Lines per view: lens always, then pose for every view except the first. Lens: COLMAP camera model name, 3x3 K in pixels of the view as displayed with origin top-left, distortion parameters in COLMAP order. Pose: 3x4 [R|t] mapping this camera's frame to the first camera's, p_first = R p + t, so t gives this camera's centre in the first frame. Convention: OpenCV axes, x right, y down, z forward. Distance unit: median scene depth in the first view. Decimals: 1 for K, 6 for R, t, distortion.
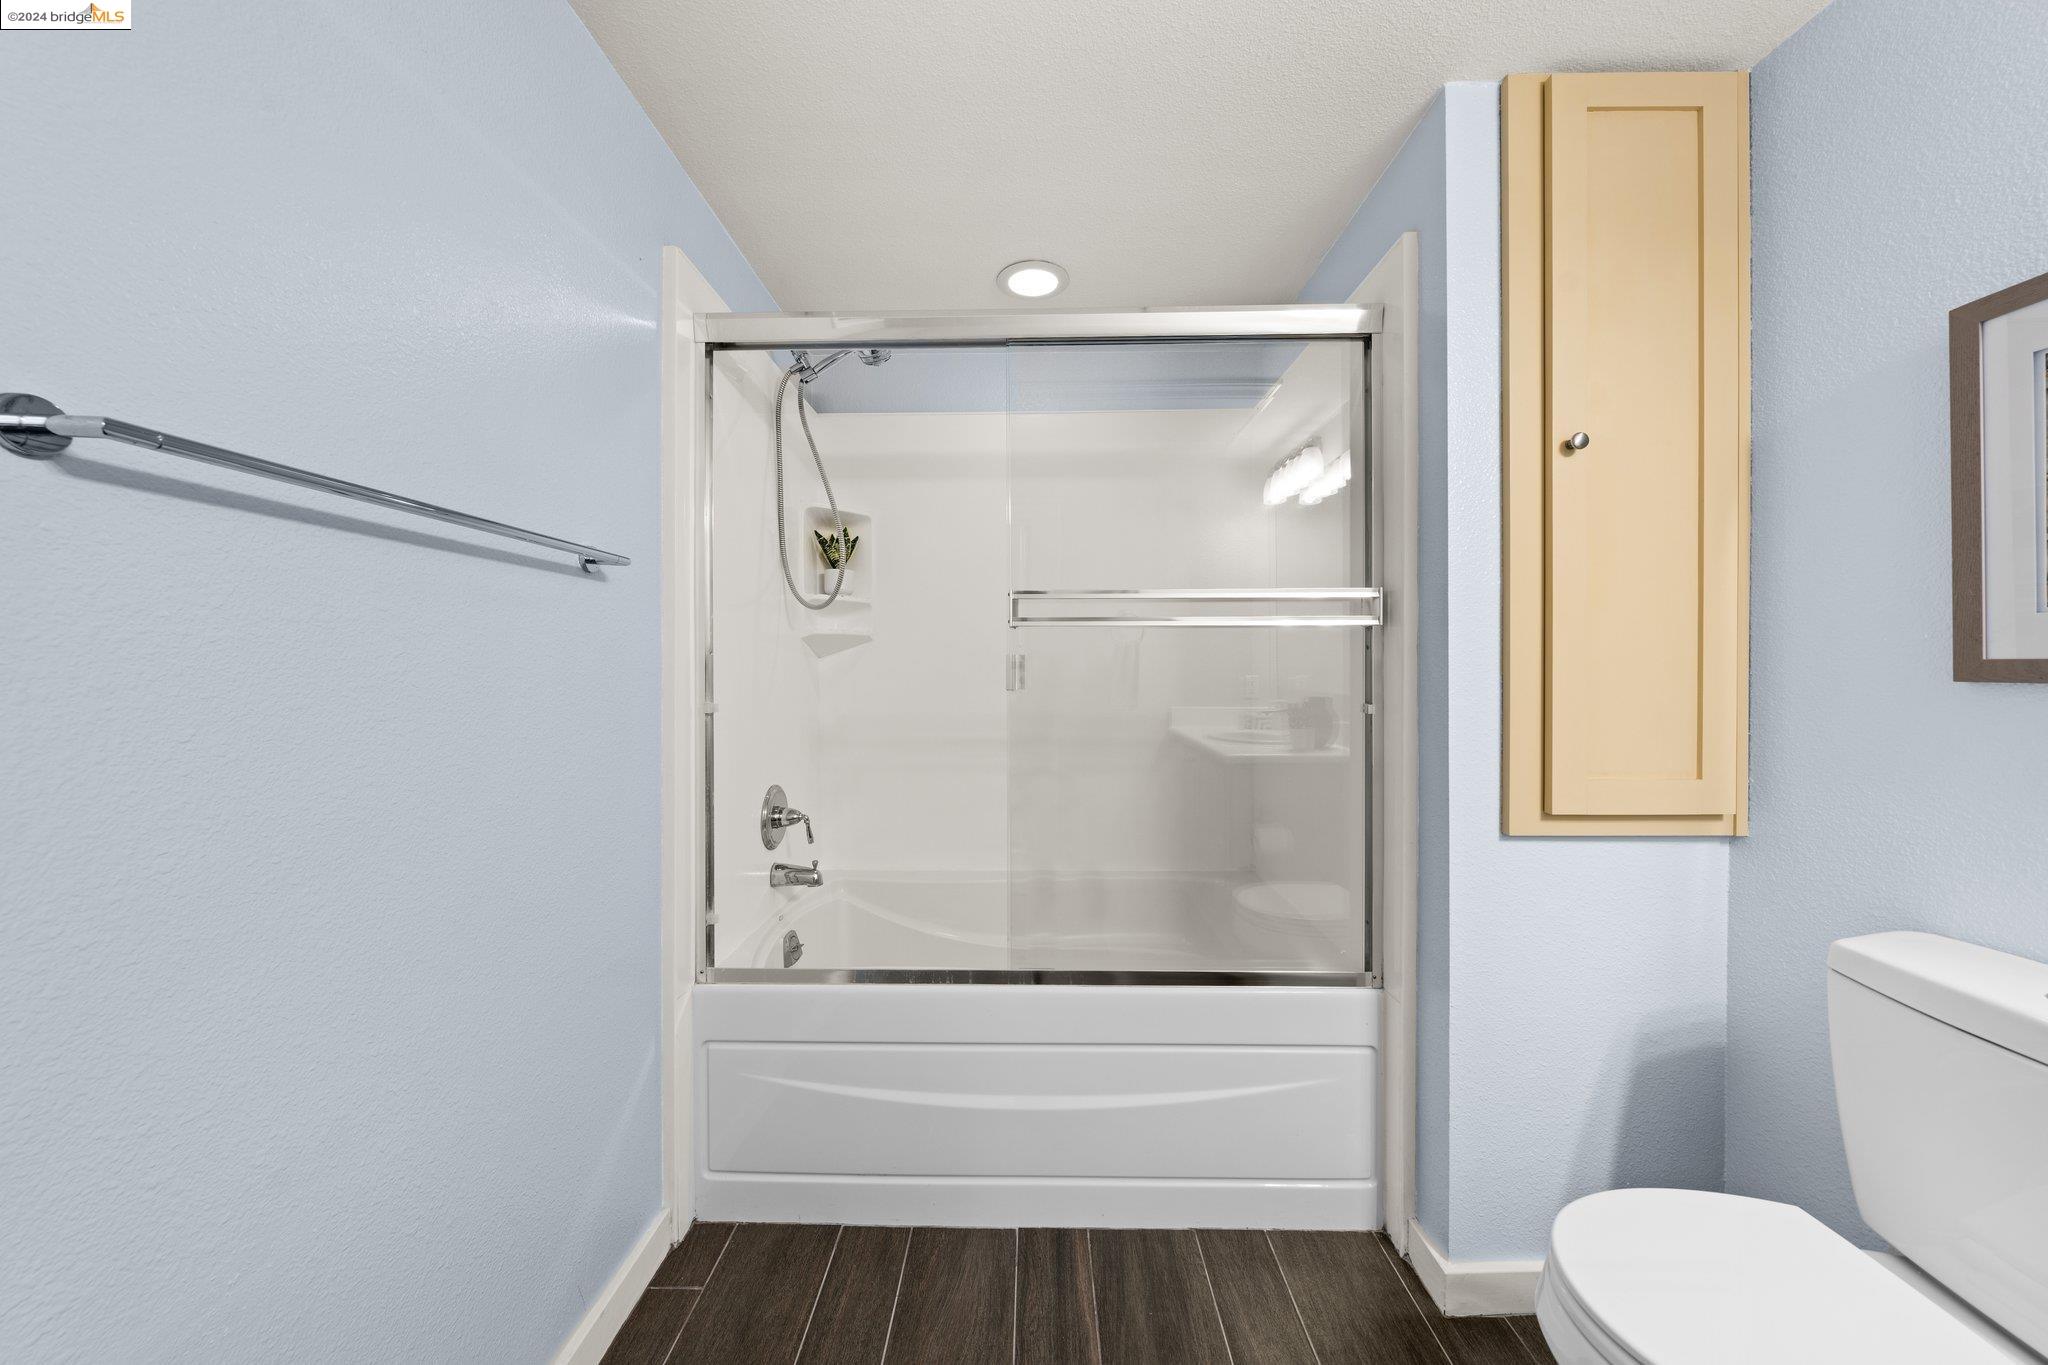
lens RADIAL K [[706.8, 0, 1019.5], [0, 706.8, 670.9], [0, 0, 1]] dist [-0.002654, 0.000192]
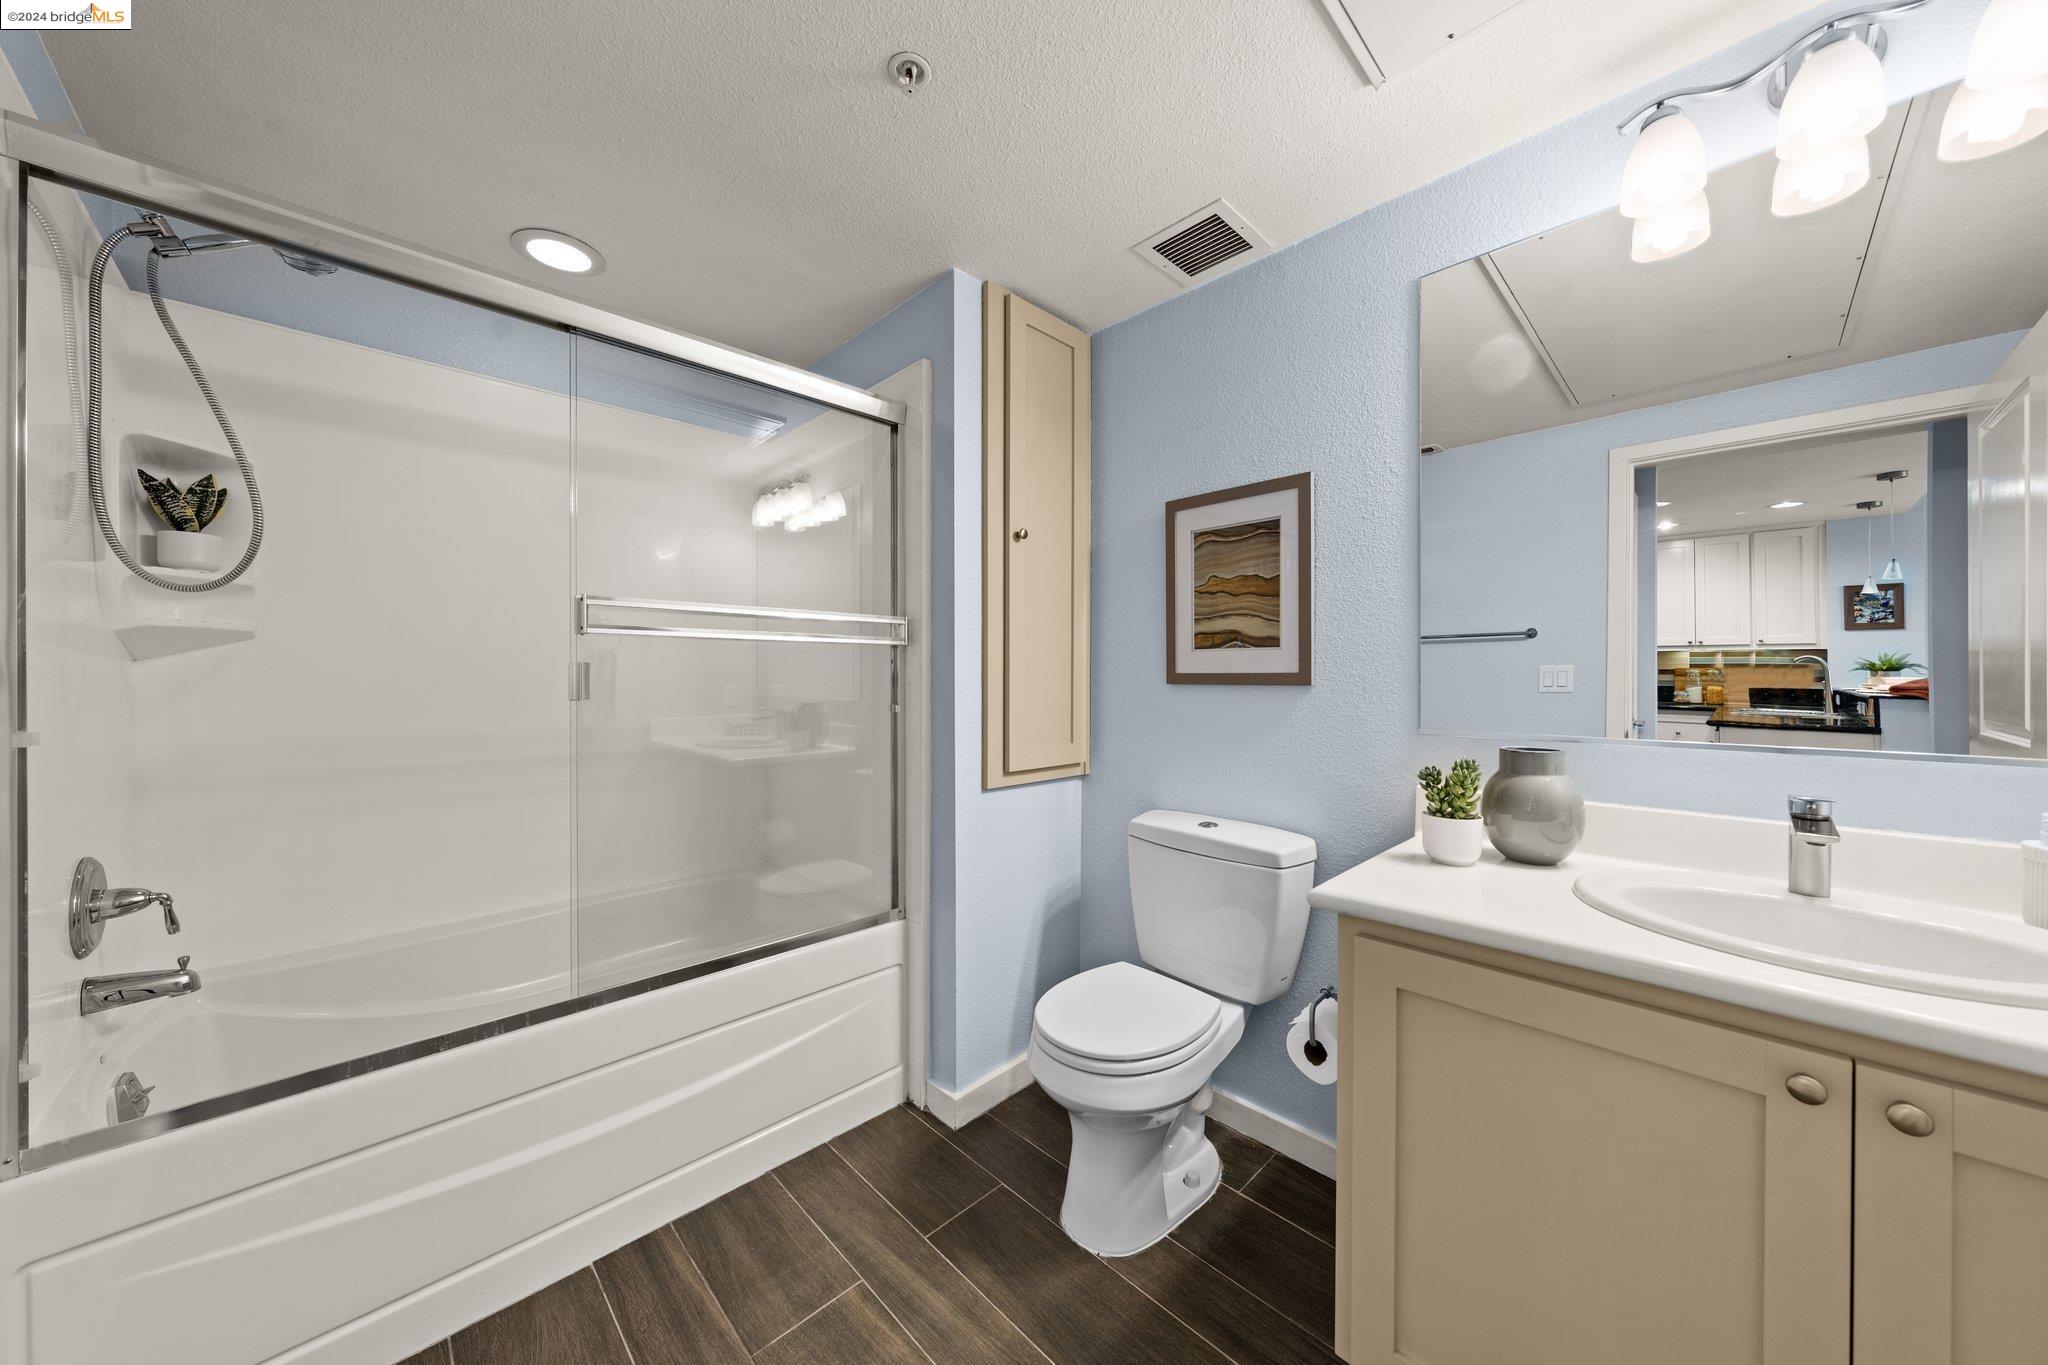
lens RADIAL K [[698.1, 0, 1024.0], [0, 698.1, 682.5], [0, 0, 1]] dist [0.000938, 0.000002]
pose [[0.700762, -0.004224, 0.713382, -0.264077], [0.002325, 0.999991, 0.003638, 0.001602], [-0.713391, -0.000890, 0.700766, -0.079333]]
